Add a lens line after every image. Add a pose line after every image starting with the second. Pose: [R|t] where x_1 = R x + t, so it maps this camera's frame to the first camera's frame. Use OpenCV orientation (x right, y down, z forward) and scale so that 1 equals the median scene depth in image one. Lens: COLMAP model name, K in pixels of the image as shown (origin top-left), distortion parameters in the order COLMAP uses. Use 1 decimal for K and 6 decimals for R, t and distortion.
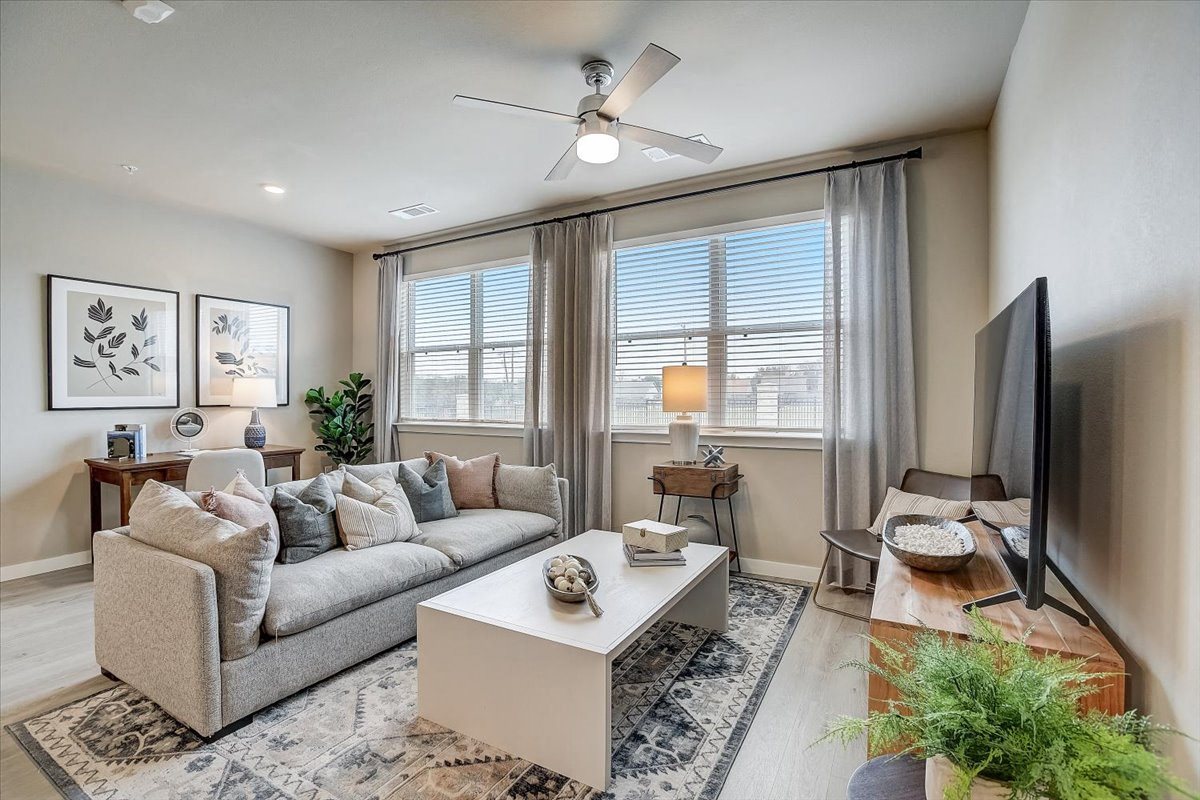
lens RADIAL K [[543.2, 0, 600.0], [0, 543.2, 400.0], [0, 0, 1]] dist [-0.055174, 0.019511]
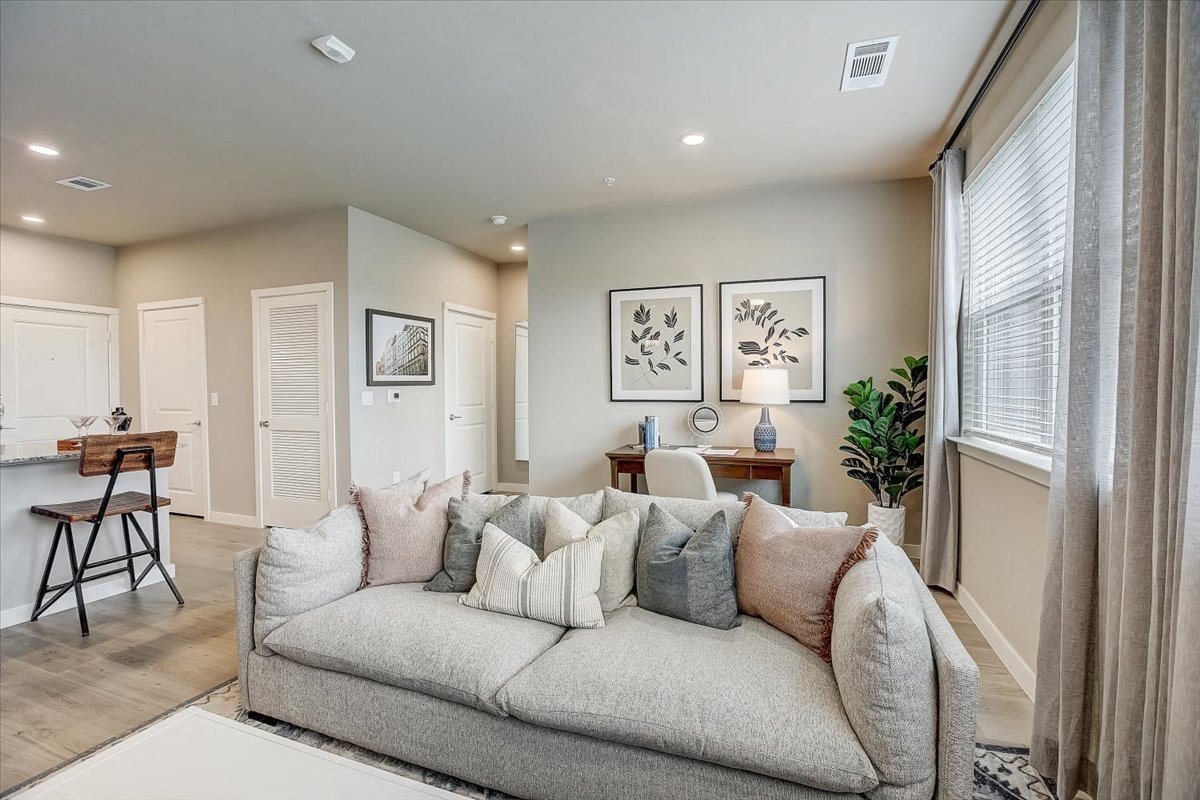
lens RADIAL K [[543.2, 0, 600.0], [0, 543.2, 400.0], [0, 0, 1]] dist [-0.055174, 0.019511]
pose [[0.148794, 0.024120, -0.988574, 0.190357], [-0.009766, 0.999690, 0.022921, -0.010961], [0.988820, 0.006244, 0.148983, 0.726629]]
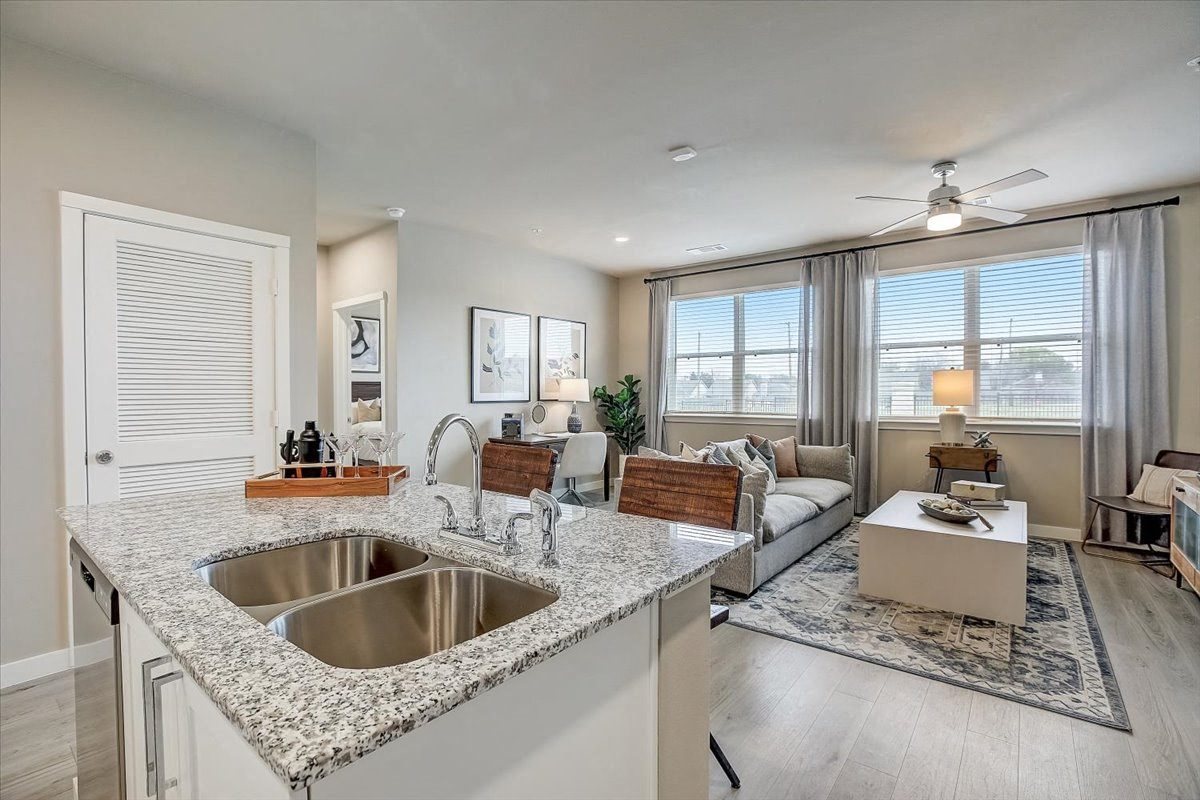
lens RADIAL K [[543.2, 0, 600.0], [0, 543.2, 400.0], [0, 0, 1]] dist [-0.055174, 0.019511]
pose [[0.986391, 0.002690, -0.164395, -0.435960], [-0.002362, 0.999995, 0.002191, 0.008042], [0.164400, -0.001773, 0.986392, -0.360409]]
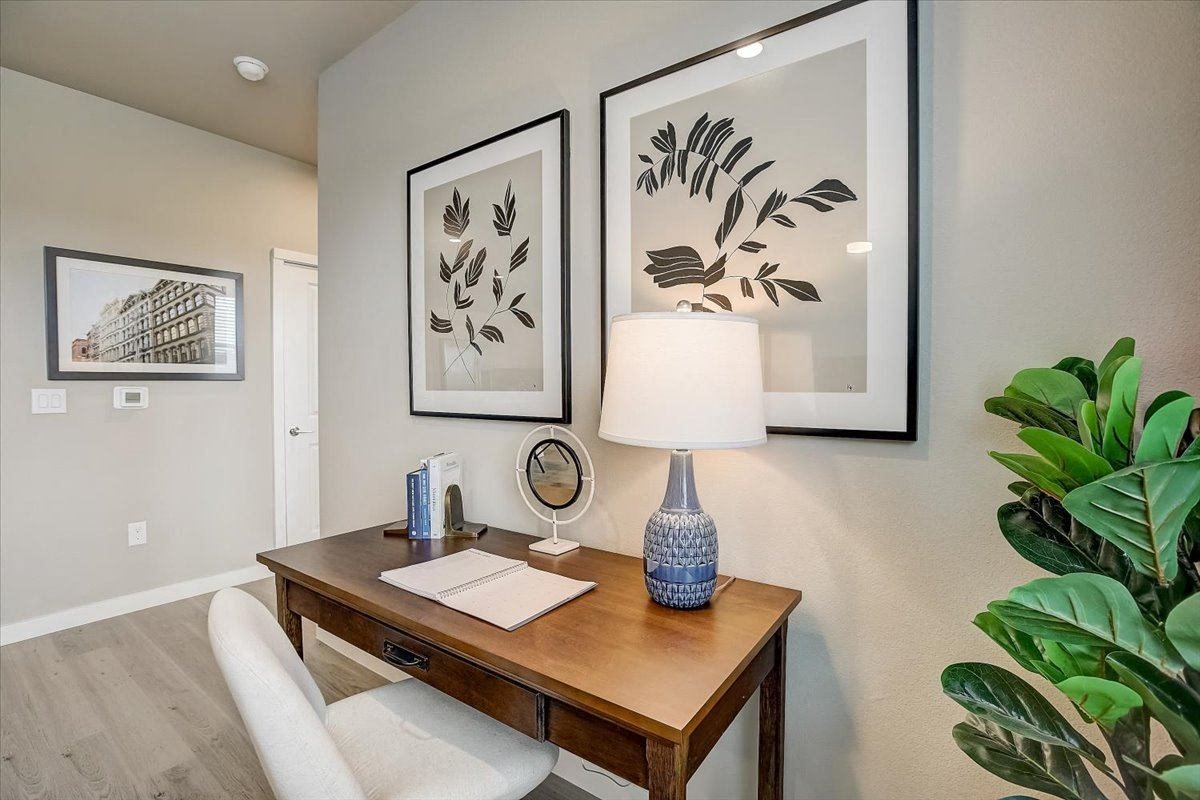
lens RADIAL K [[543.2, 0, 600.0], [0, 543.2, 400.0], [0, 0, 1]] dist [-0.055174, 0.019511]
pose [[-0.116777, 0.019199, -0.992973, -0.467053], [-0.017971, 0.999609, 0.021441, -0.011037], [0.992996, 0.020348, -0.116386, 1.174491]]
